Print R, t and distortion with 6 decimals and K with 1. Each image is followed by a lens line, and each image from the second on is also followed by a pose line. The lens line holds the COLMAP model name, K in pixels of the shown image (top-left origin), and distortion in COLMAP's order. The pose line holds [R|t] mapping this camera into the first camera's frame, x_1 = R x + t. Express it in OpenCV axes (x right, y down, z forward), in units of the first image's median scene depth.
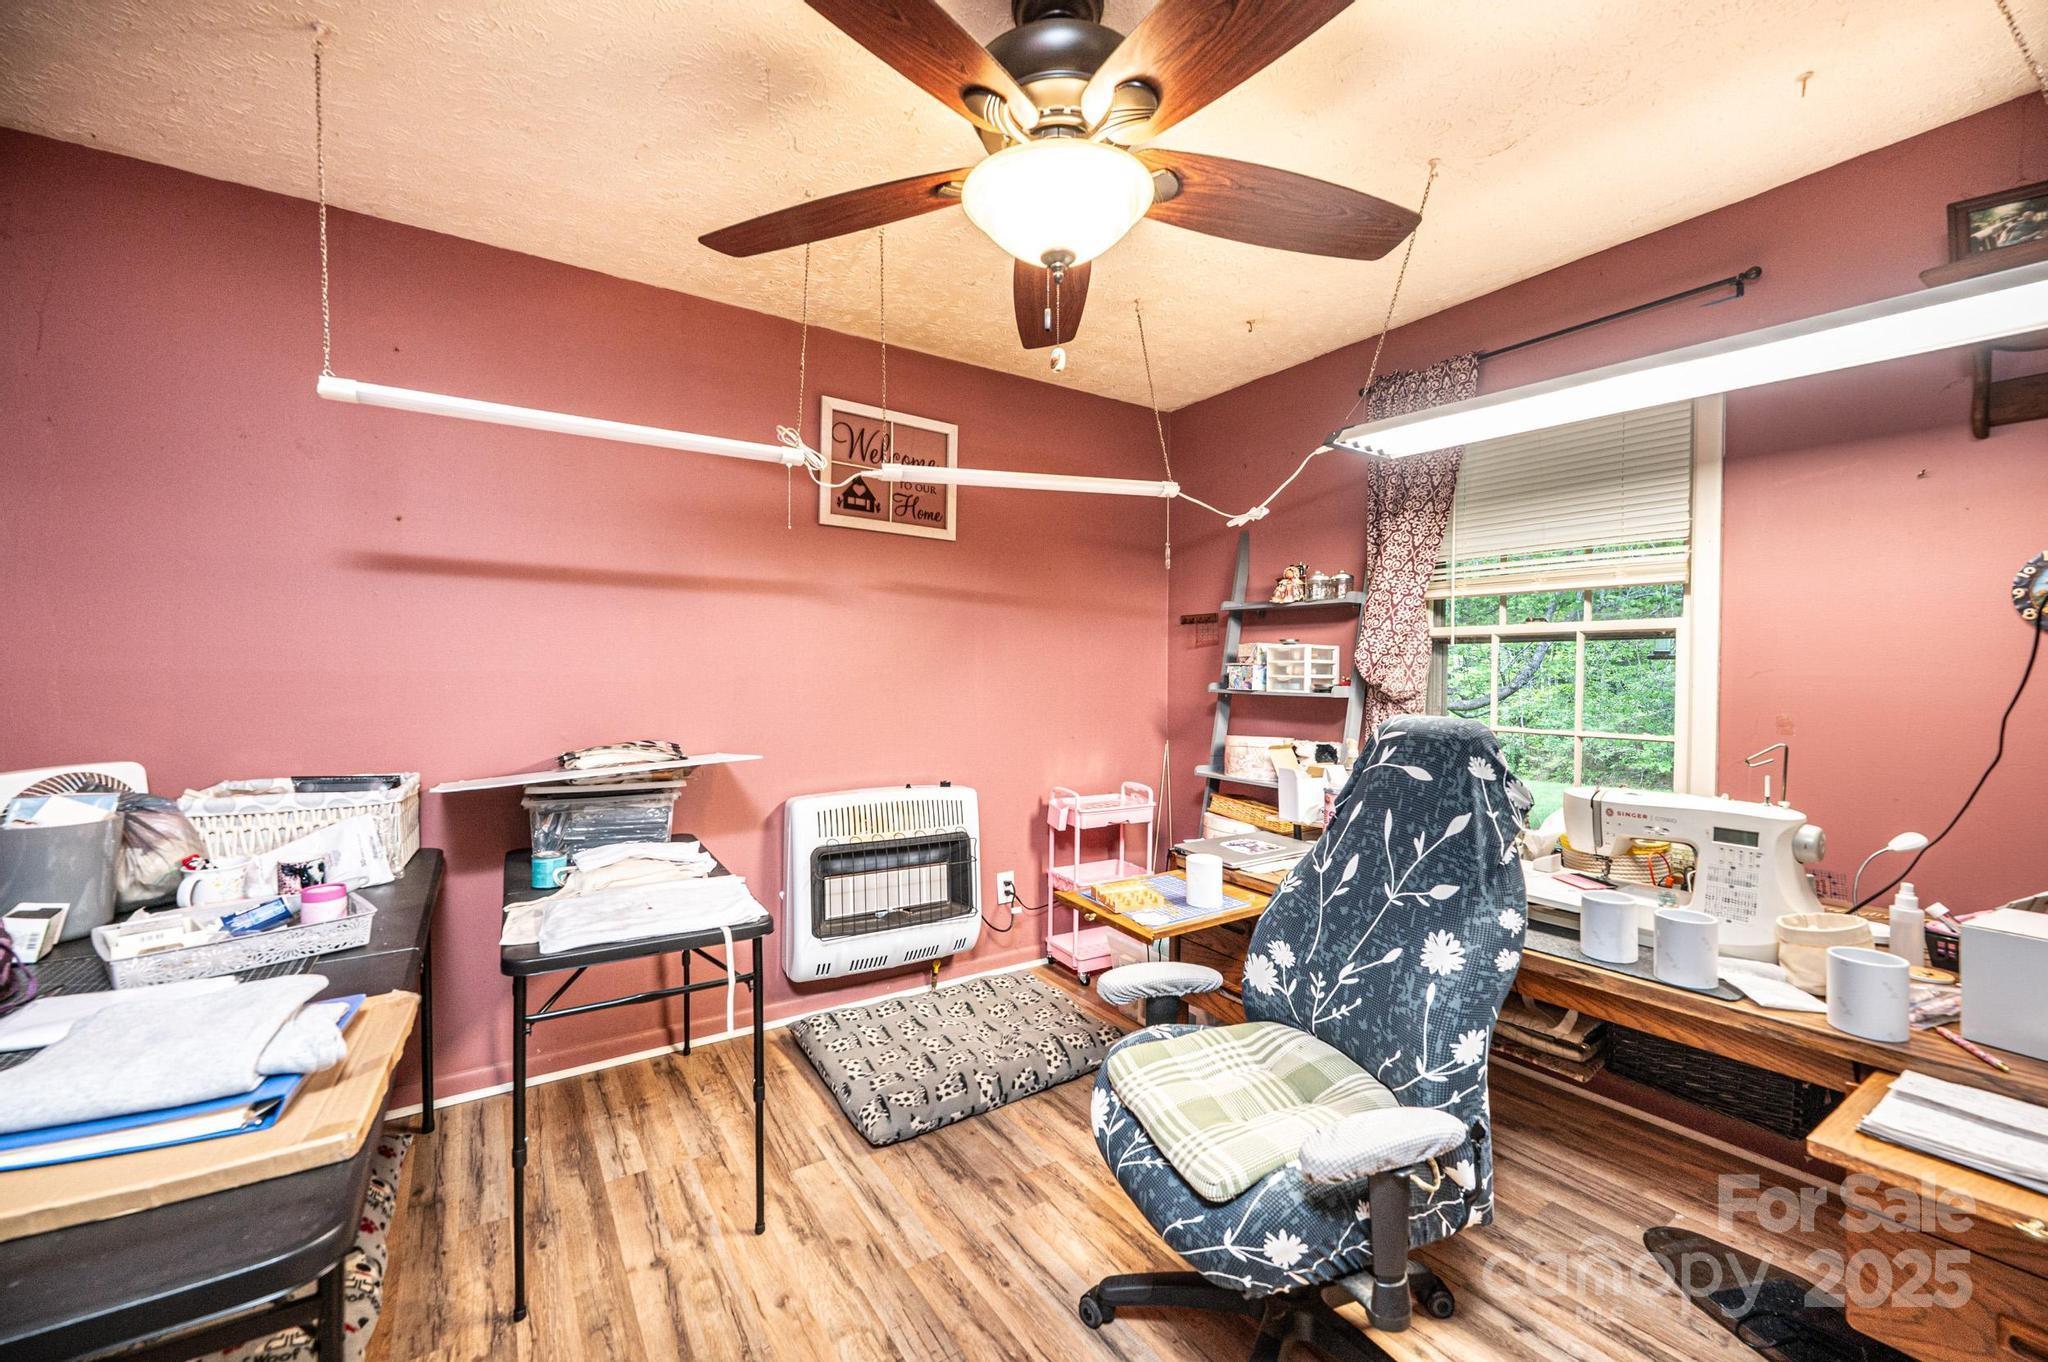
lens RADIAL K [[813.6, 0, 1019.5], [0, 813.6, 680.1], [0, 0, 1]] dist [-0.001111, 0.000202]
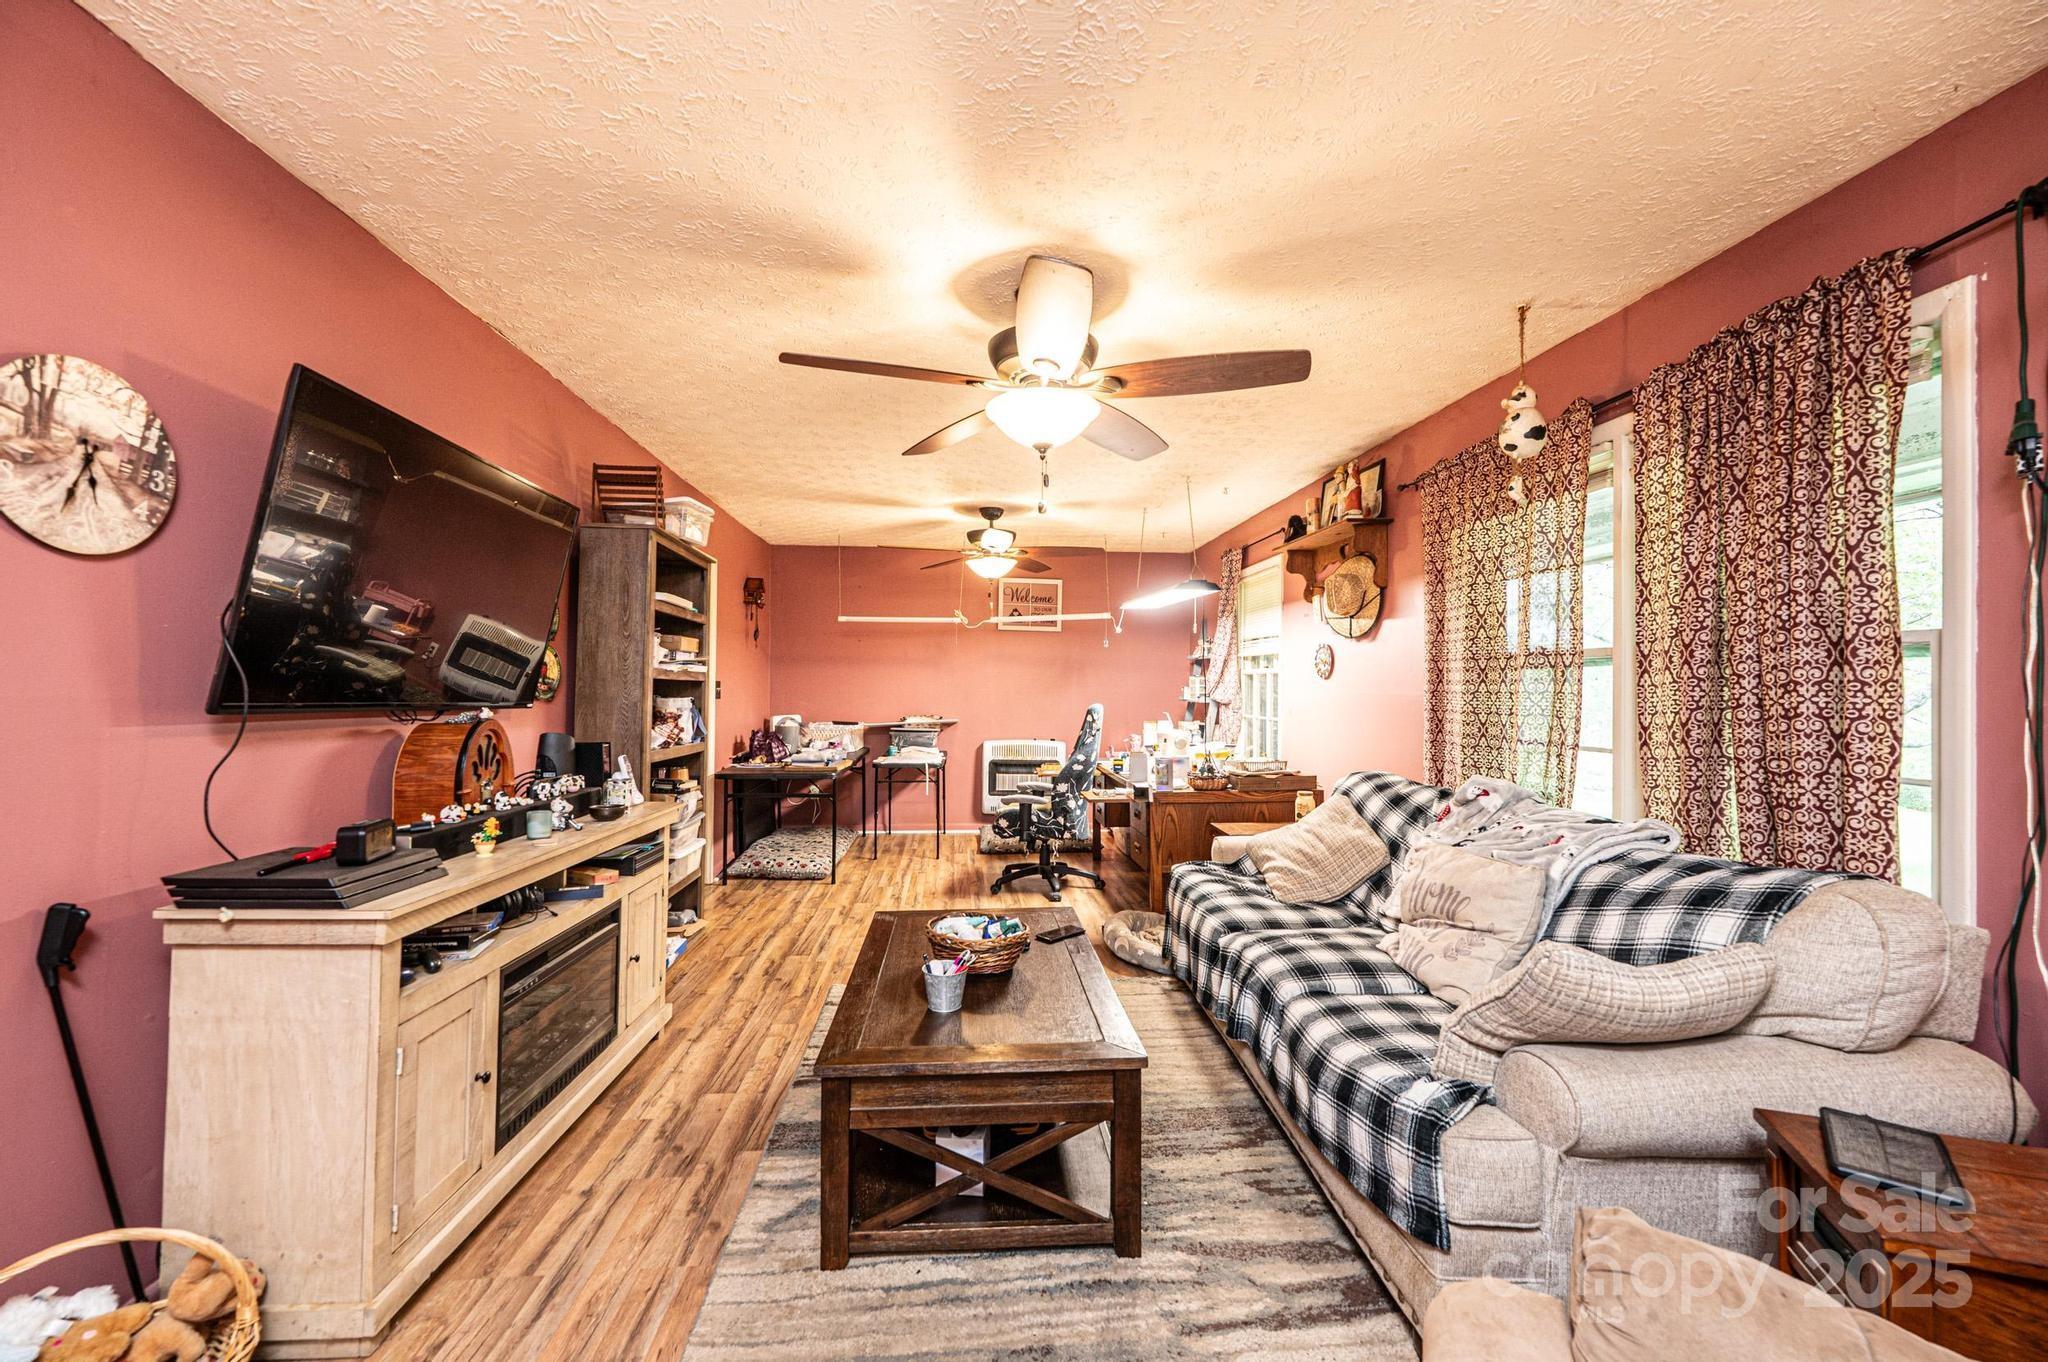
lens RADIAL K [[813.6, 0, 1023.6], [0, 813.6, 676.2], [0, 0, 1]] dist [-0.001111, 0.000202]
pose [[0.873955, -0.005143, -0.485979, 1.692878], [-0.008774, 0.999614, -0.026358, 0.021450], [0.485927, 0.027300, 0.873573, -1.846213]]
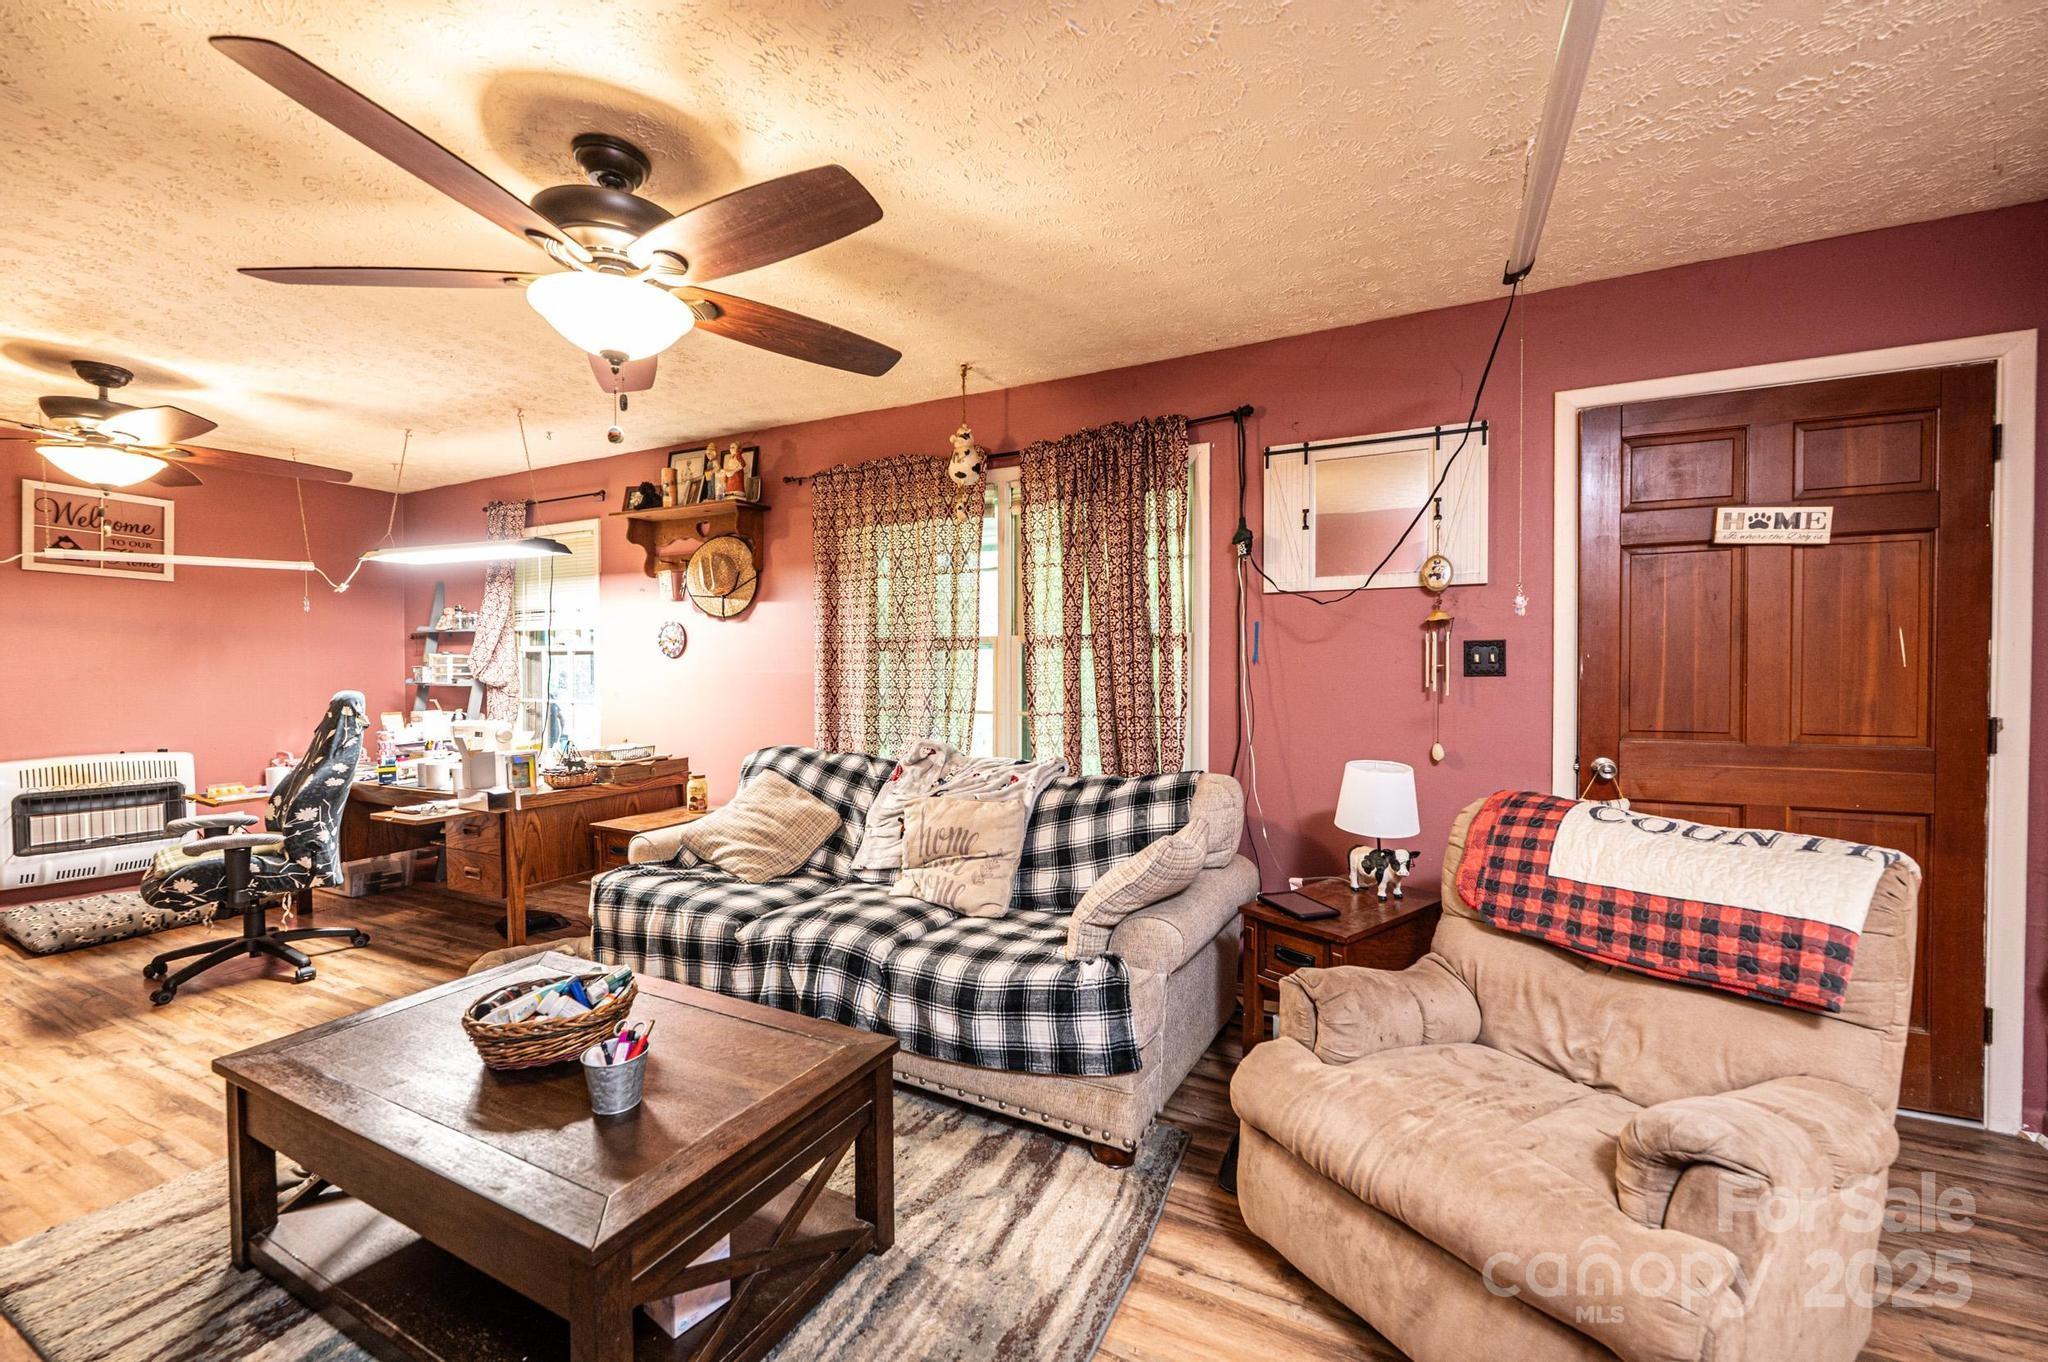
lens RADIAL K [[813.6, 0, 1020.5], [0, 813.6, 678.0], [0, 0, 1]] dist [-0.001111, 0.000202]
pose [[0.870890, -0.010135, 0.491373, 0.954782], [0.009992, 0.999946, 0.002916, 0.018876], [-0.491376, 0.002371, 0.870944, -1.822078]]
